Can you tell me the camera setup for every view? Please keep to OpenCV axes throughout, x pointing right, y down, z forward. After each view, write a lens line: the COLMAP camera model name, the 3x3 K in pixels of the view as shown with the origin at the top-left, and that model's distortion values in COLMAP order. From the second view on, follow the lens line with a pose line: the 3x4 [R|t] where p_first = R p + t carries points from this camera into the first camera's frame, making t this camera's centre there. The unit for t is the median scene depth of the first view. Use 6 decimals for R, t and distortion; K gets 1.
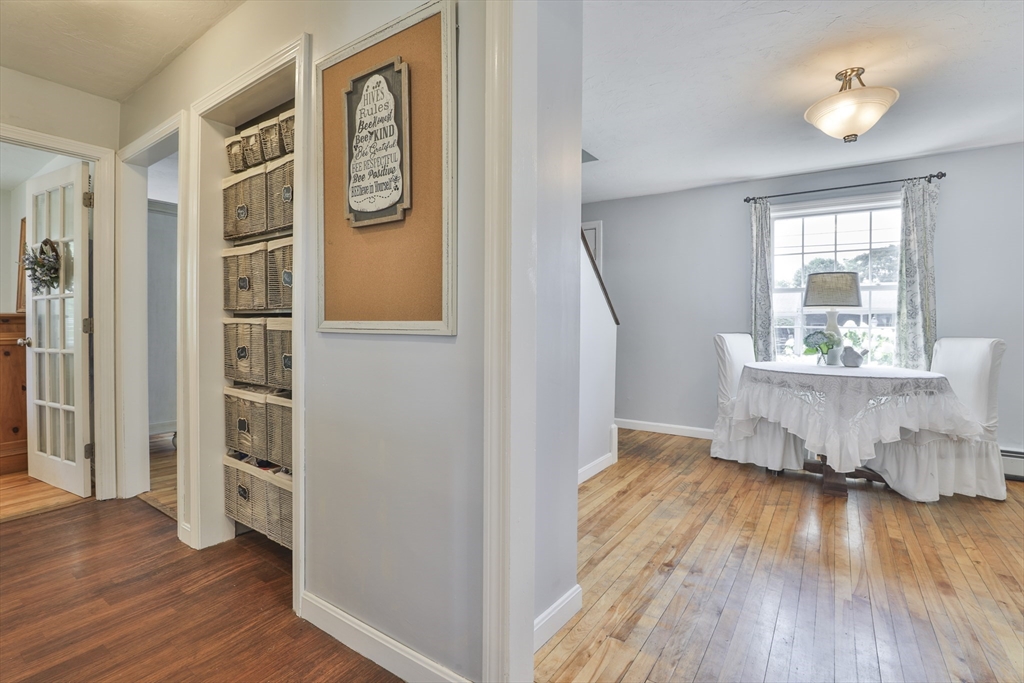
lens RADIAL K [[477.0, 0, 502.1], [0, 477.0, 333.3], [0, 0, 1]] dist [-0.037362, 0.005491]
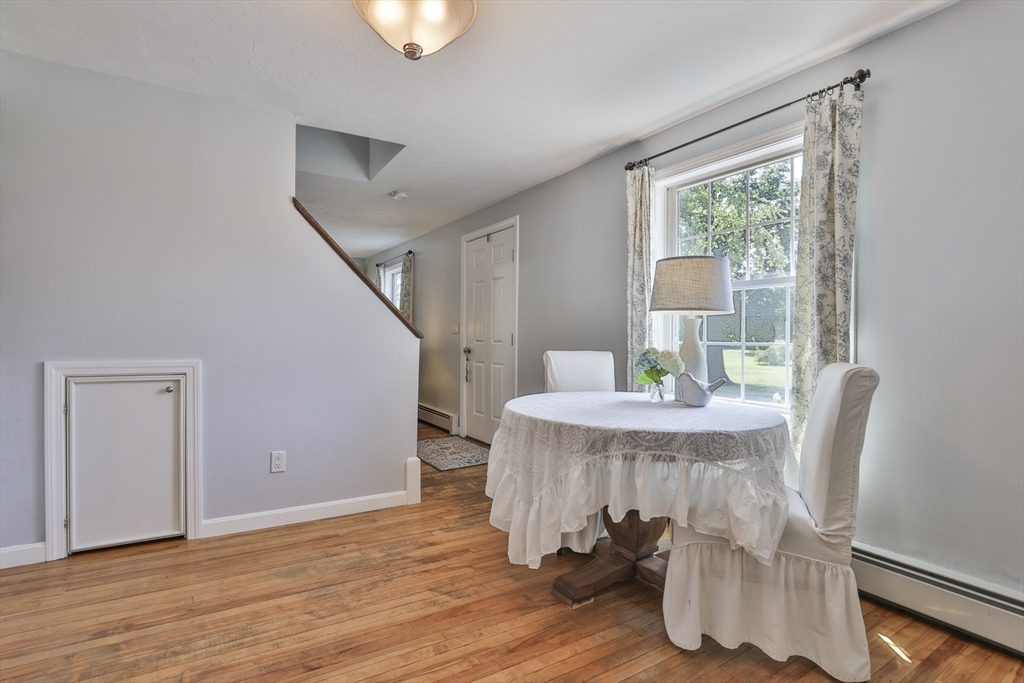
lens RADIAL K [[477.0, 0, 508.5], [0, 477.0, 348.1], [0, 0, 1]] dist [-0.037362, 0.005491]
pose [[0.921177, 0.010645, -0.388997, 0.923742], [-0.015241, 0.999846, -0.008731, 0.003018], [0.388844, 0.013971, 0.921198, 0.372680]]
